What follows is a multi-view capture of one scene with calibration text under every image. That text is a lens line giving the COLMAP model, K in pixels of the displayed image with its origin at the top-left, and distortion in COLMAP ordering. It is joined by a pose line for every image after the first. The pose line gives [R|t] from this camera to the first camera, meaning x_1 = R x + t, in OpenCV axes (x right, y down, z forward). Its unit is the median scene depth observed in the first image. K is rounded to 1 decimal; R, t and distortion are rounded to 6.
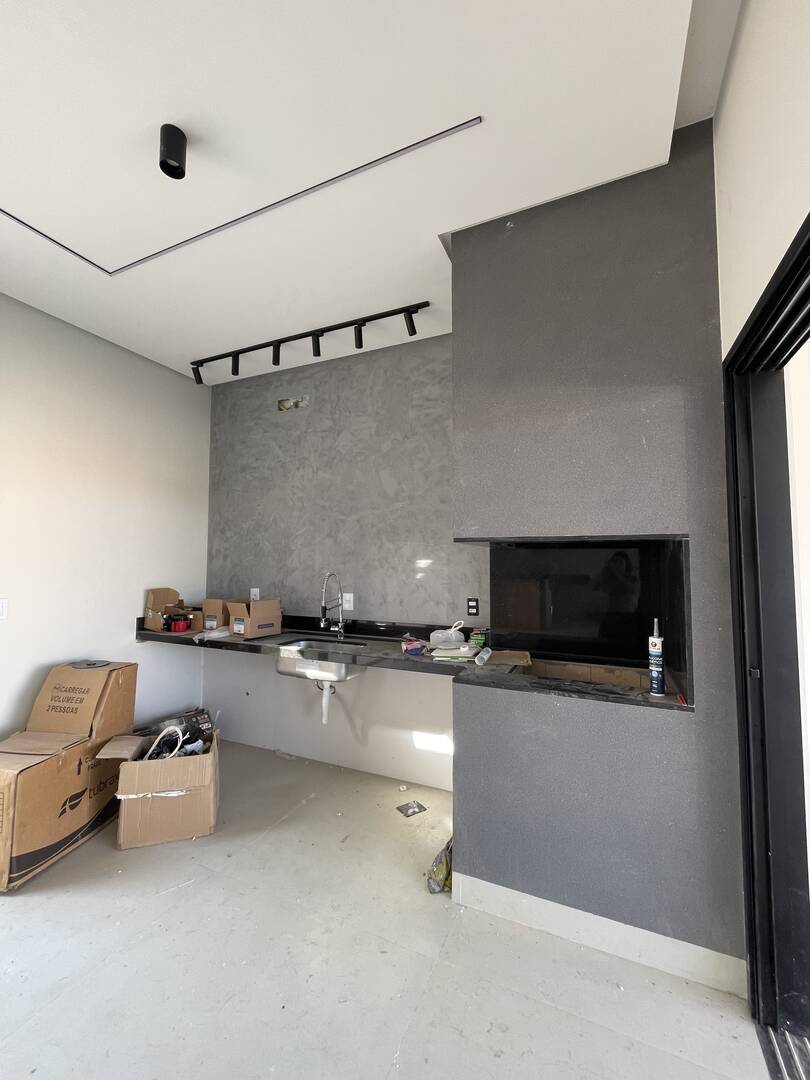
lens RADIAL K [[436.5, 0, 408.0], [0, 436.5, 537.5], [0, 0, 1]] dist [-0.002626, 0.000315]
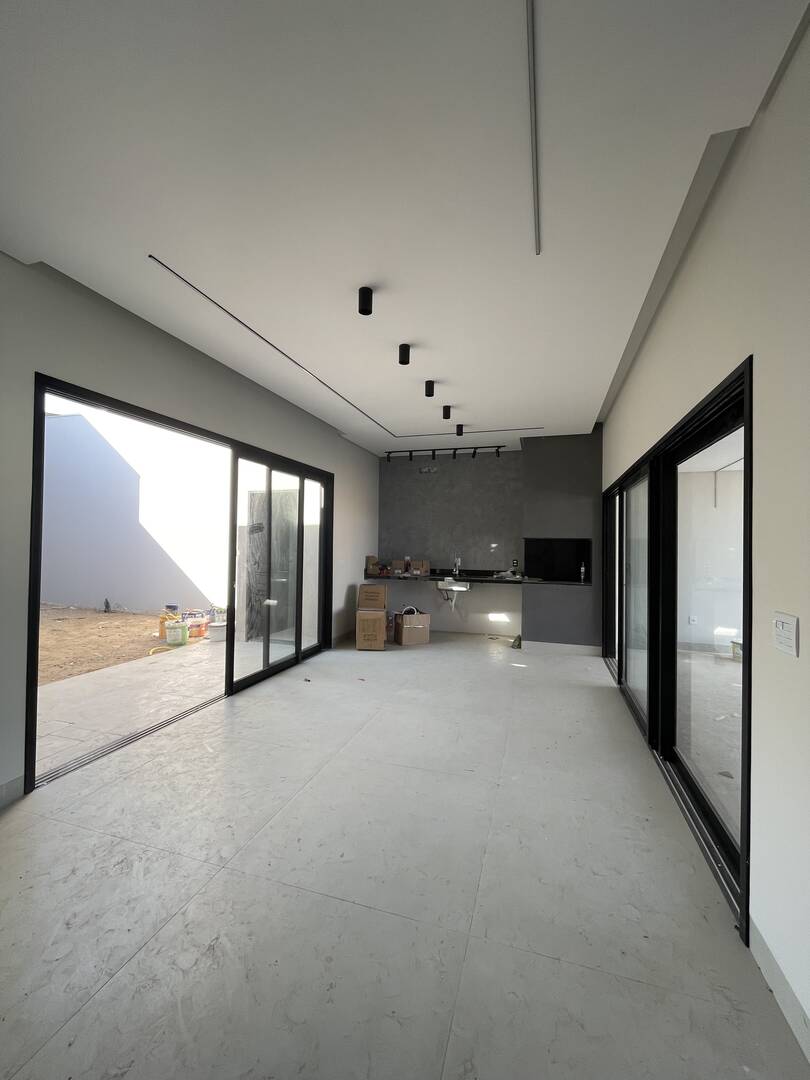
lens RADIAL K [[436.5, 0, 408.0], [0, 436.5, 537.5], [0, 0, 1]] dist [-0.002626, 0.000315]
pose [[0.992026, 0.013097, 0.125350, -0.740019], [-0.018298, 0.999015, 0.040426, -0.074747], [-0.124697, -0.042397, 0.991289, -1.334706]]
